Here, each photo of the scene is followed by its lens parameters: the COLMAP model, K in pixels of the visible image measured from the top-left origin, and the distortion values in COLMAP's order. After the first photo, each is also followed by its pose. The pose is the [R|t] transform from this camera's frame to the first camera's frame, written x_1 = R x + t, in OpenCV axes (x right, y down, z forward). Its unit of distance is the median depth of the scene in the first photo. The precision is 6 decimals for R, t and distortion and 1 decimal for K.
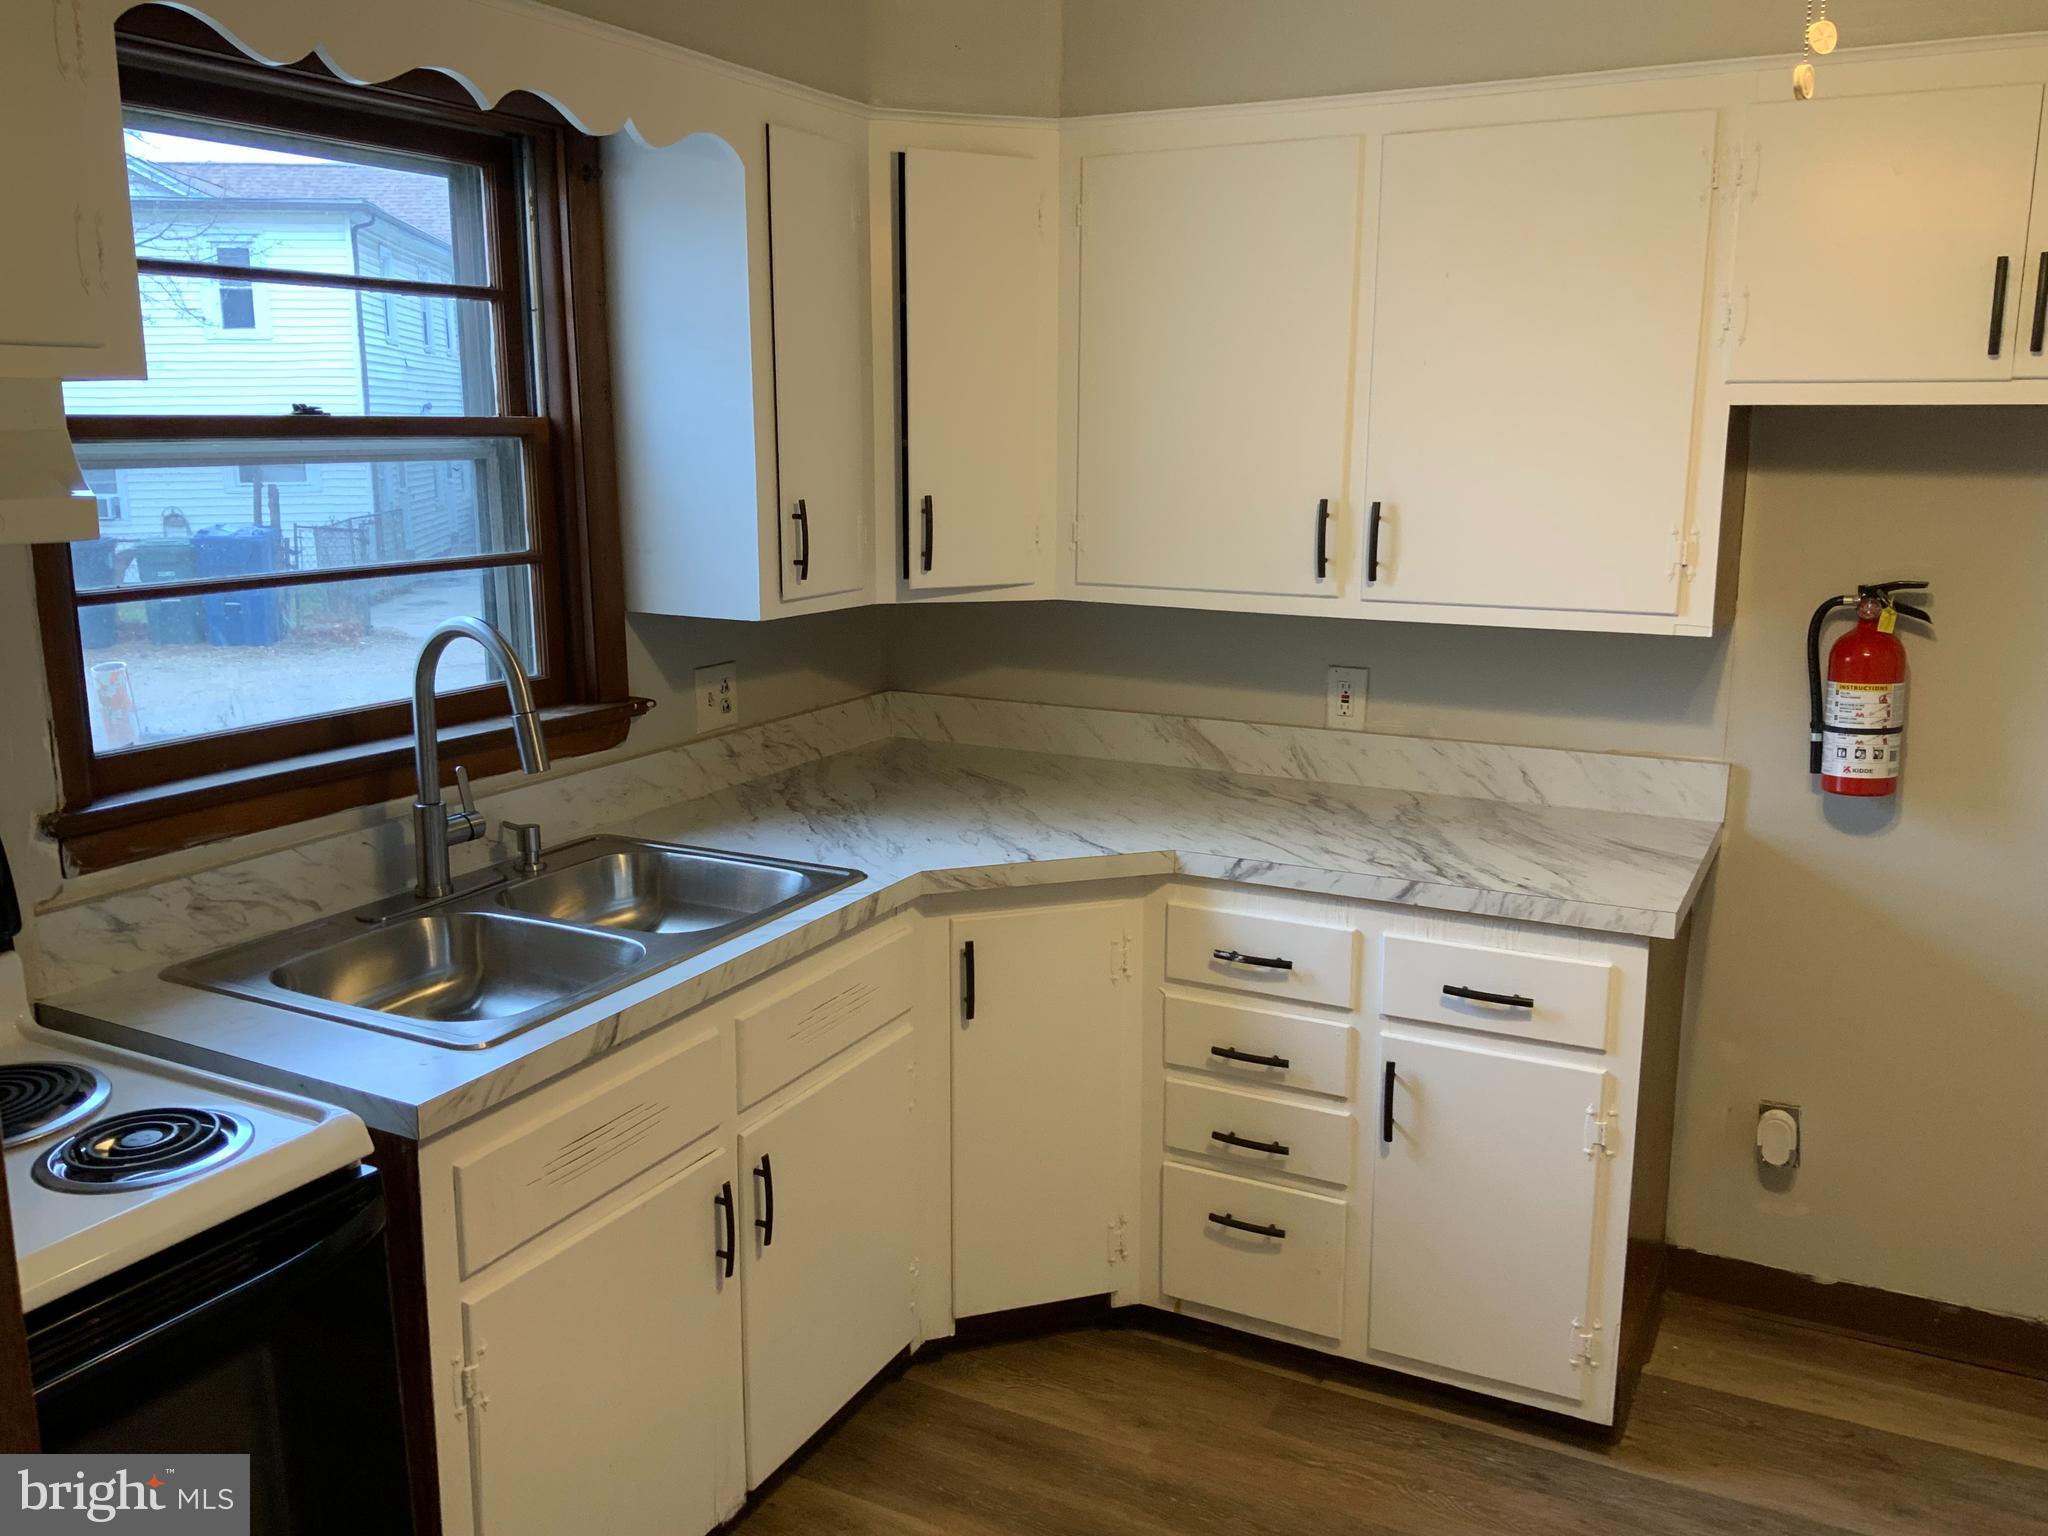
lens RADIAL K [[1693.6, 0, 1024.0], [0, 1693.6, 768.0], [0, 0, 1]] dist [0.137533, -0.250971]
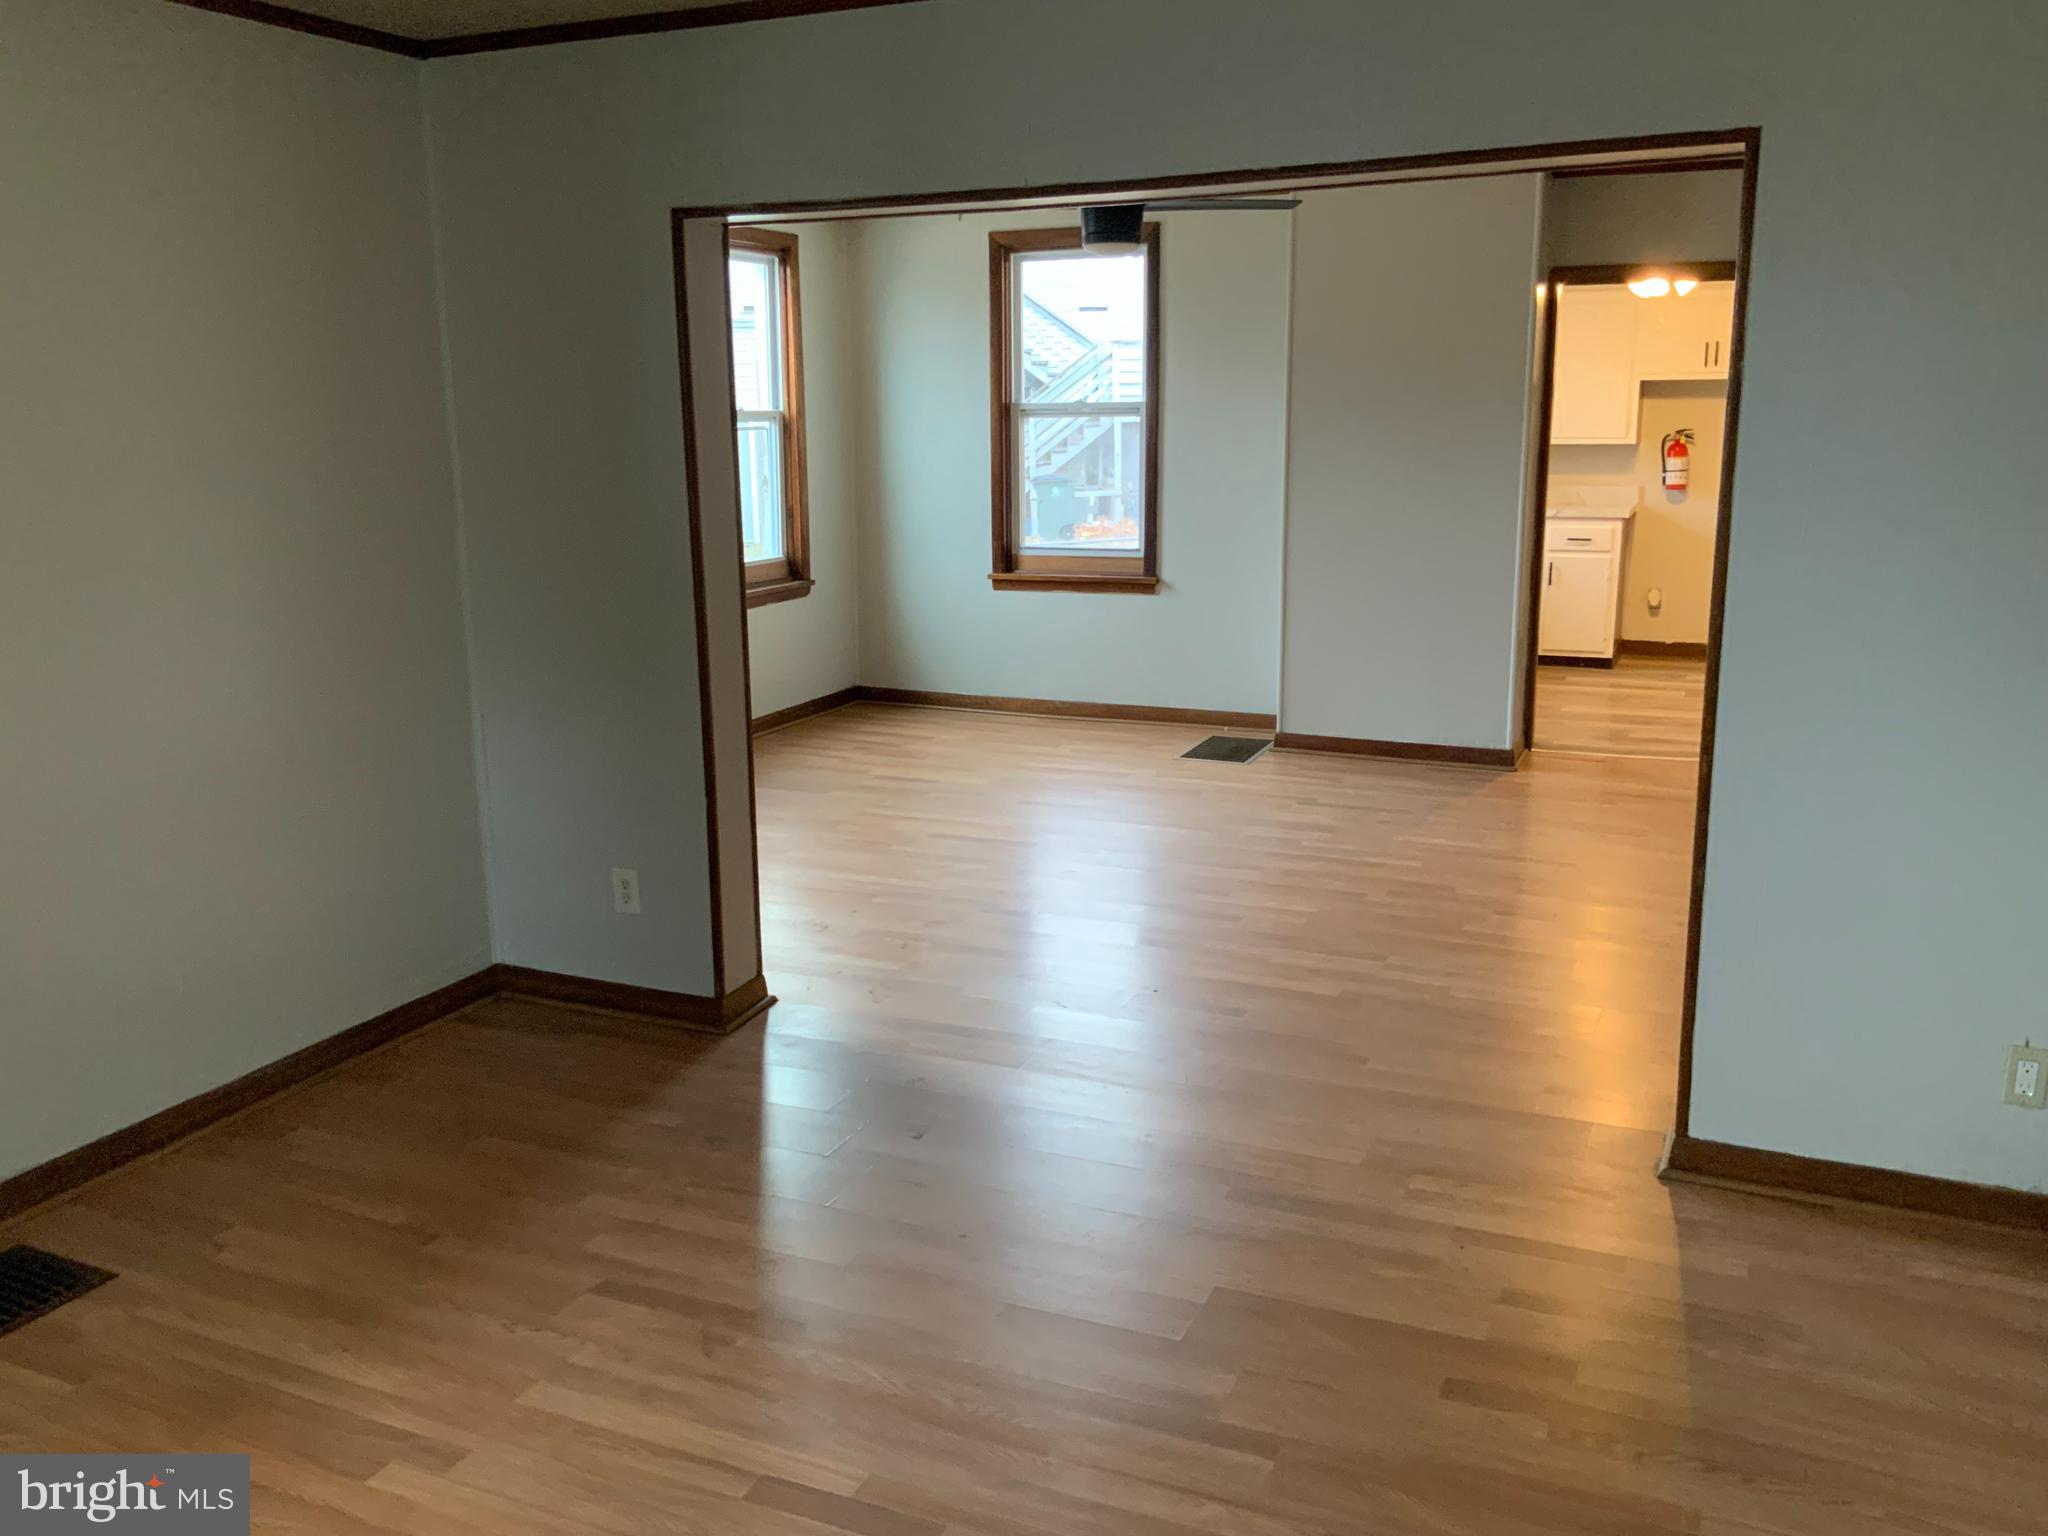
lens RADIAL K [[1693.6, 0, 1024.0], [0, 1693.6, 768.0], [0, 0, 1]] dist [0.137533, -0.250971]
pose [[0.997442, -0.022764, 0.067759, -1.124906], [0.022372, 0.999728, 0.006541, 0.542474], [-0.067889, -0.005008, 0.997680, -2.483820]]
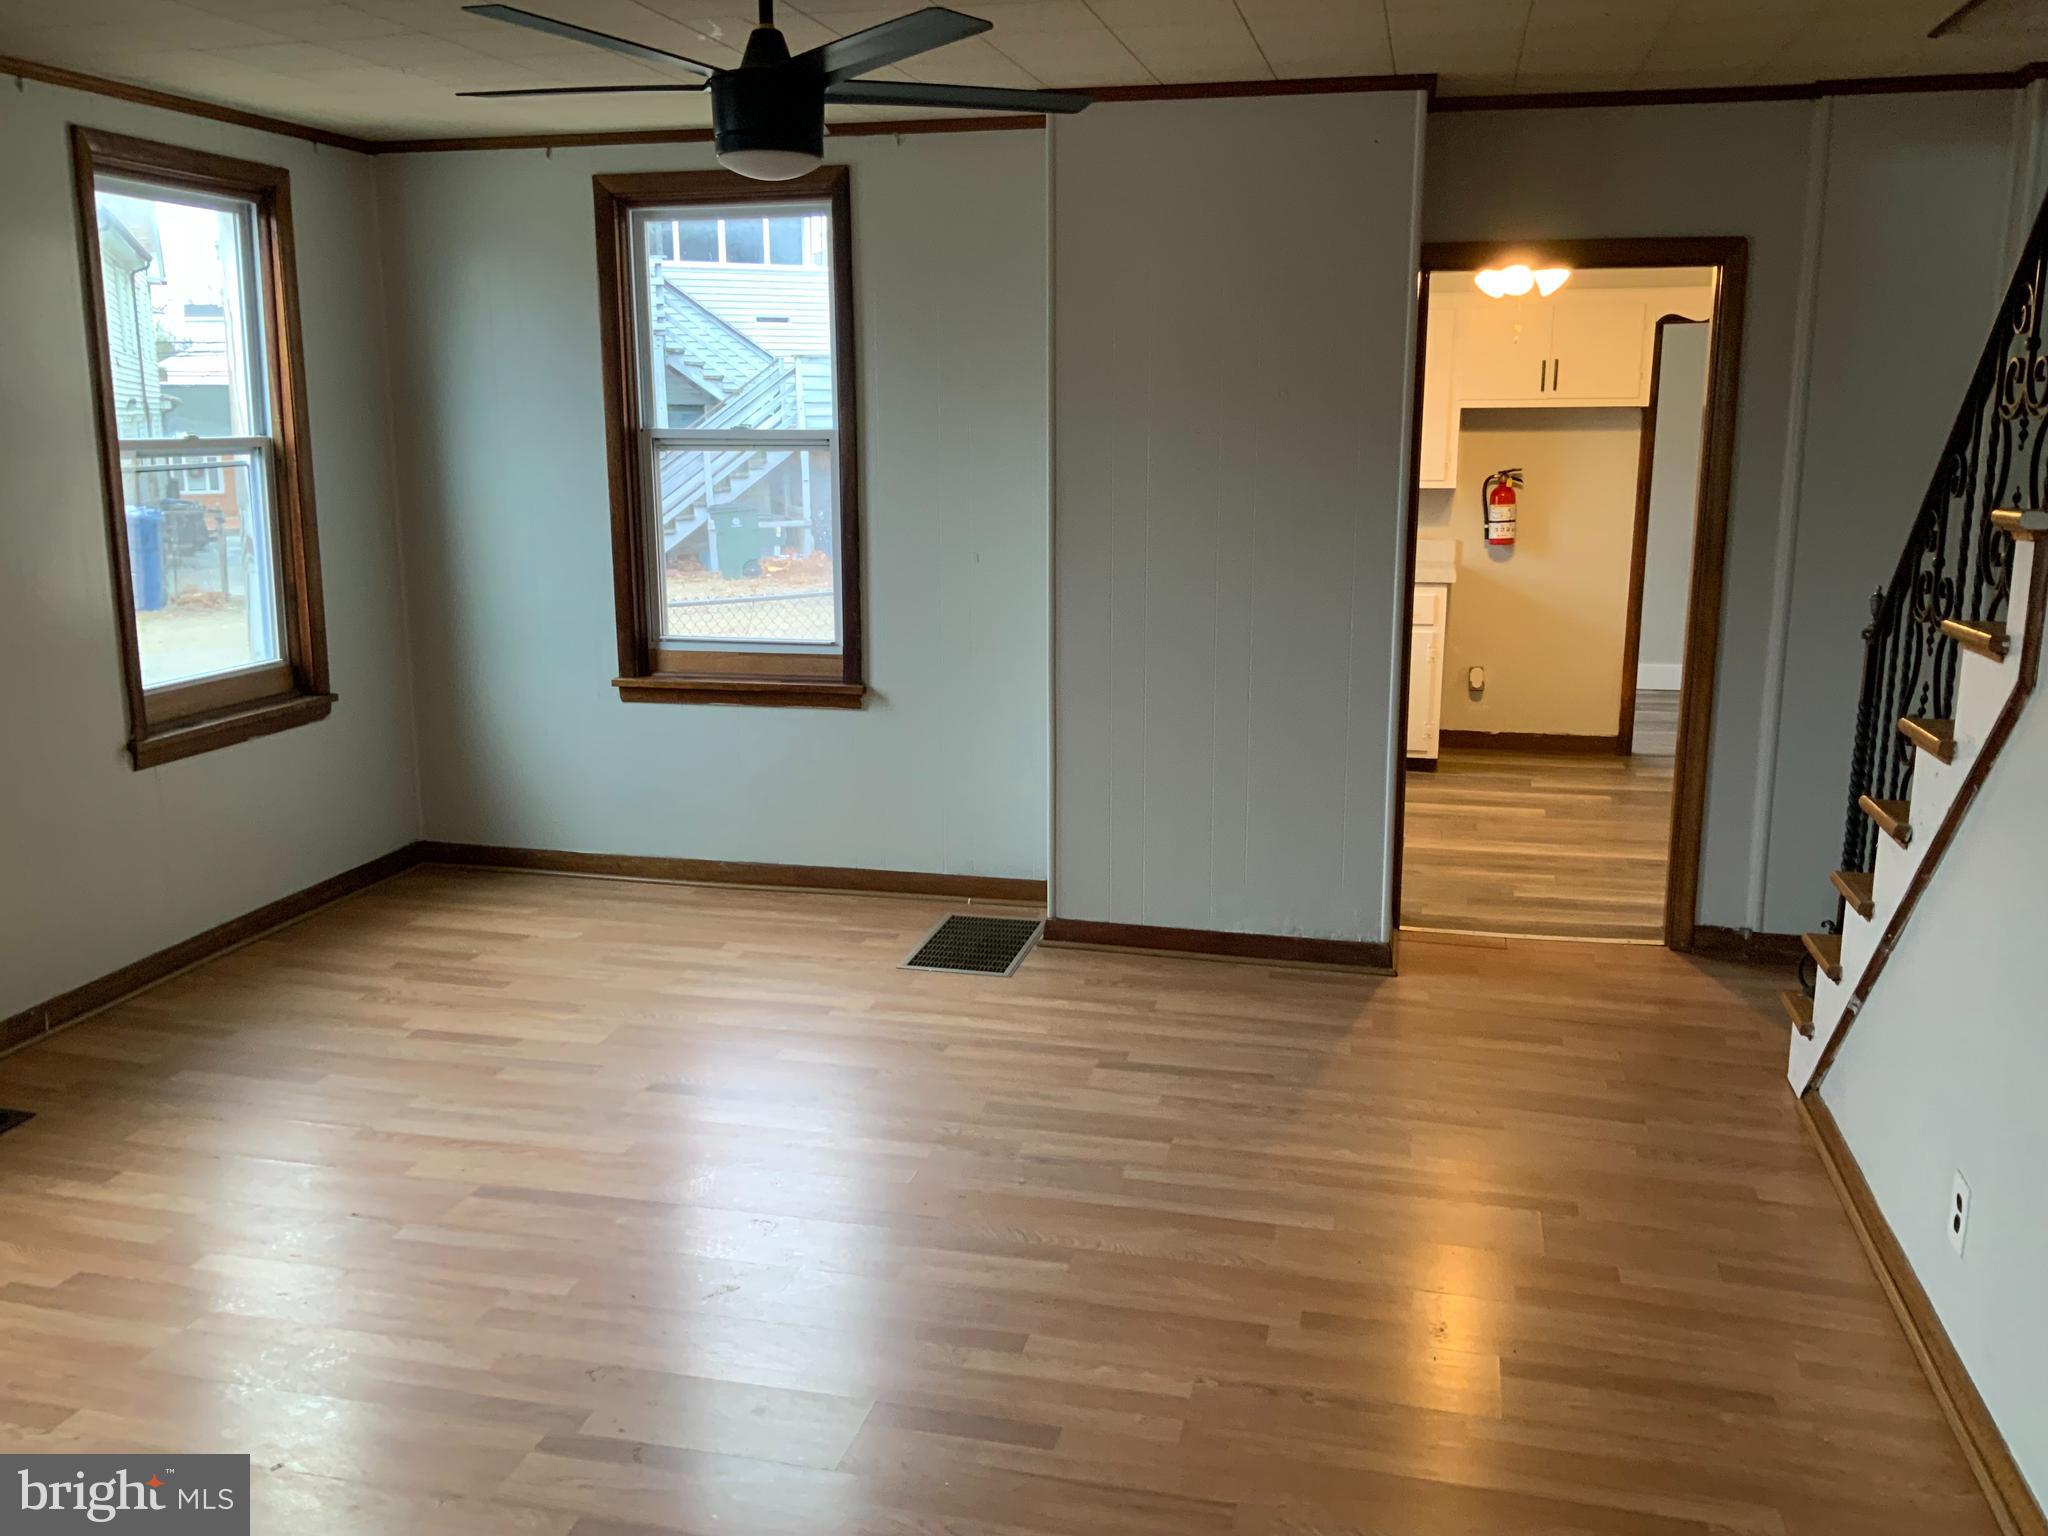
lens RADIAL K [[1693.6, 0, 1024.0], [0, 1693.6, 768.0], [0, 0, 1]] dist [0.137533, -0.250971]
pose [[0.968961, -0.050240, 0.242054, -0.997415], [0.051210, 0.998685, 0.002286, 0.340949], [-0.241850, 0.010180, 0.970260, -1.571647]]
